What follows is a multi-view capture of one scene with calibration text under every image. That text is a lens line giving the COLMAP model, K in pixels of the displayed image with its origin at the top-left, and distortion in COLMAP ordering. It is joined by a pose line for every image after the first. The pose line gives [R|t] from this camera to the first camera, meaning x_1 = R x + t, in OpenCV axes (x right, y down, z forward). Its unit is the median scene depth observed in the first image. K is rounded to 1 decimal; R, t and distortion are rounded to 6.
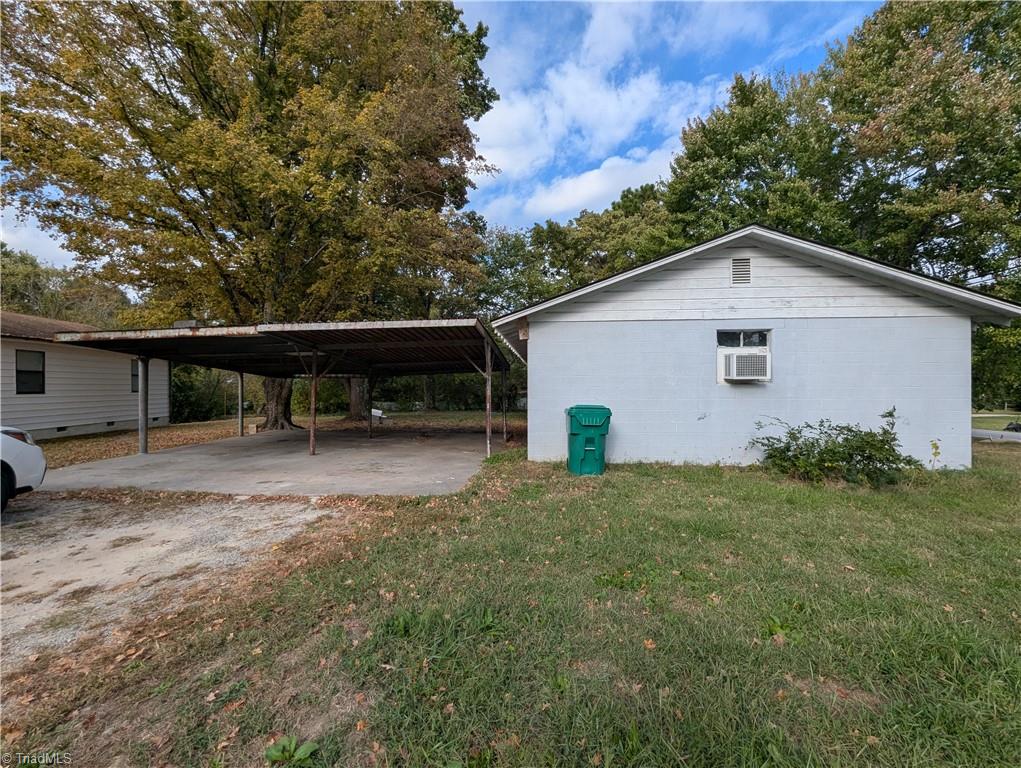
lens RADIAL K [[424.2, 0, 507.1], [0, 424.2, 384.8], [0, 0, 1]] dist [0.000261, -0.001091]
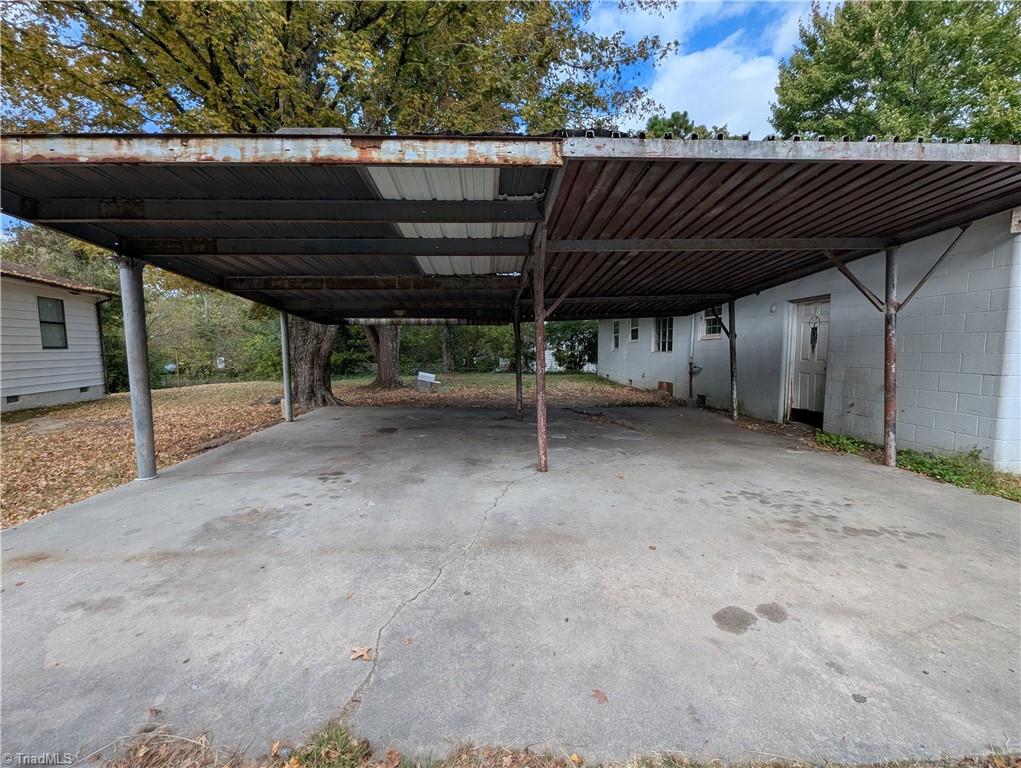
lens RADIAL K [[424.2, 0, 511.5], [0, 424.2, 386.4], [0, 0, 1]] dist [0.000261, -0.001091]
pose [[0.989803, -0.012685, 0.141875, -0.316513], [-0.000994, 0.995388, 0.095931, 0.013040], [-0.142438, -0.095094, 0.985225, 0.299805]]
